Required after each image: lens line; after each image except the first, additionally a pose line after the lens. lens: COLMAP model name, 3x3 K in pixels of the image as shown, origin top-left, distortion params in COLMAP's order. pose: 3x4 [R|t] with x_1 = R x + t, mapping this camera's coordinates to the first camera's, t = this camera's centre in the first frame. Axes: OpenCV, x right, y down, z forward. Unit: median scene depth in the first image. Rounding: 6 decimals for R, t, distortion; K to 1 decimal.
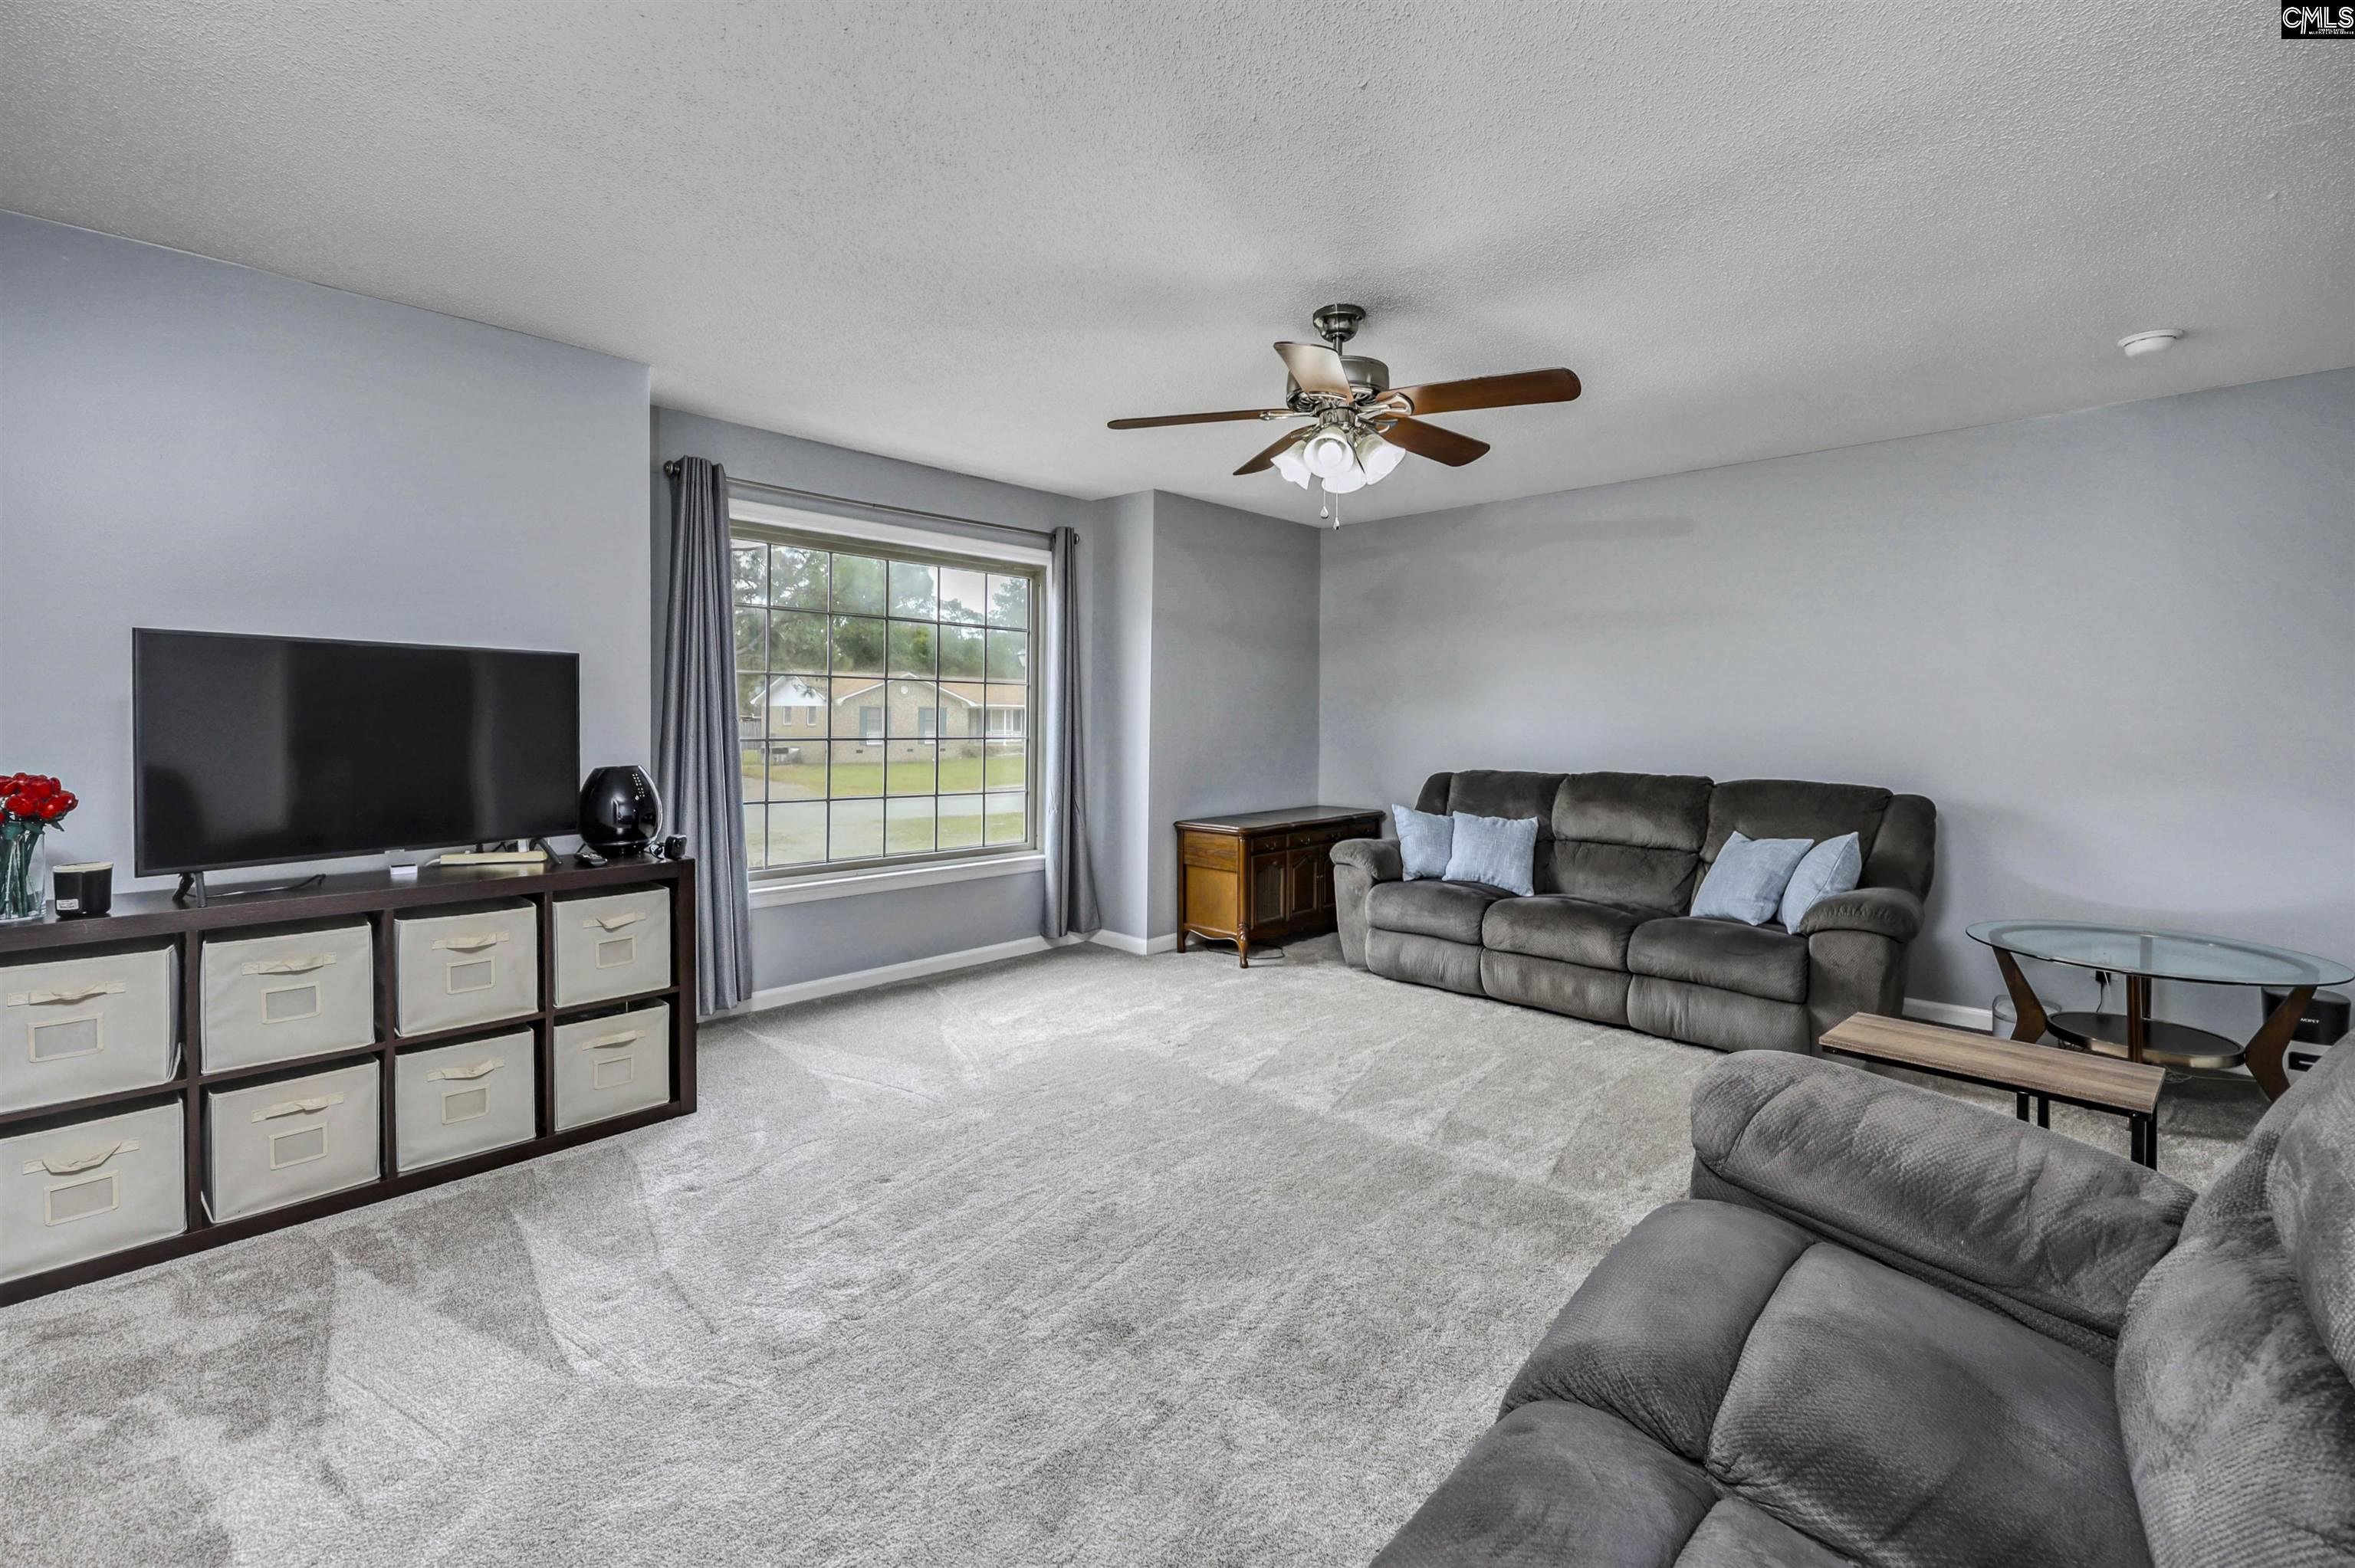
lens RADIAL K [[974.1, 0, 1172.3], [0, 974.1, 707.9], [0, 0, 1]] dist [-0.000385, 0.000072]
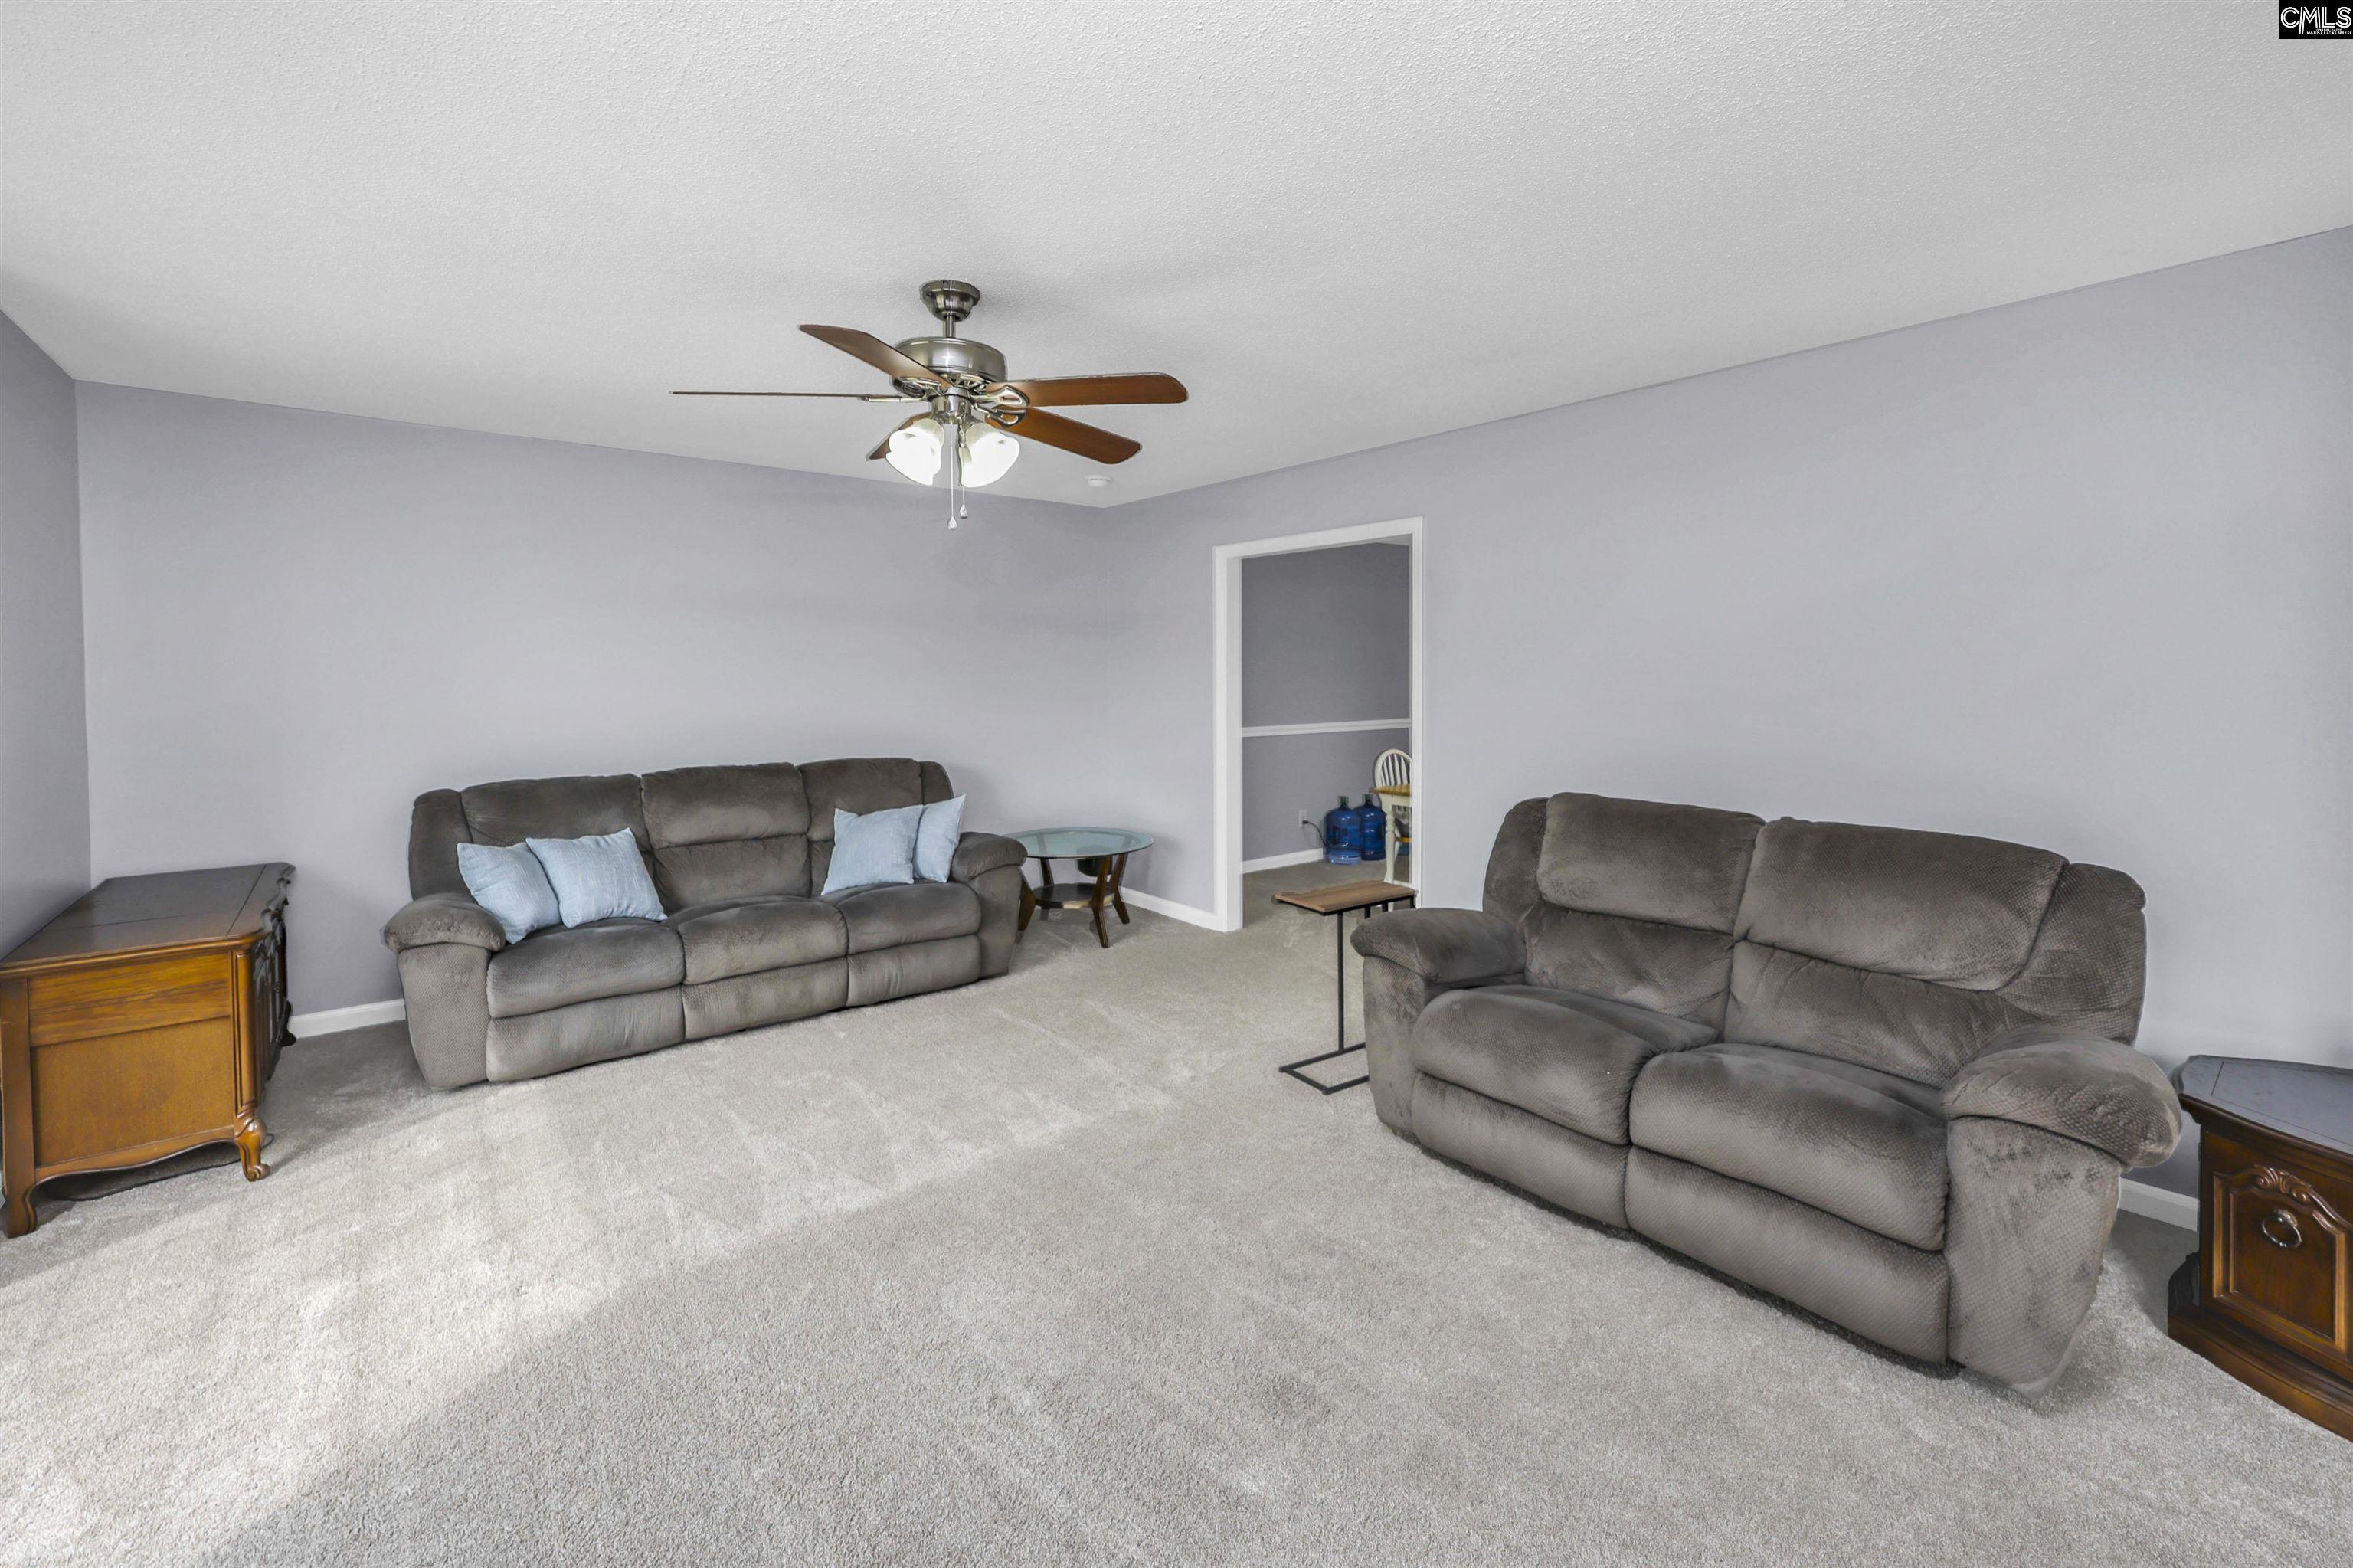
lens RADIAL K [[999.8, 0, 1185.7], [0, 999.8, 748.0], [0, 0, 1]] dist [-0.000262, 0.000322]
pose [[0.124678, -0.085949, 0.988468, -0.486544], [-0.010019, 0.996081, 0.087874, -0.044261], [-0.992147, -0.020859, 0.123328, 0.474147]]
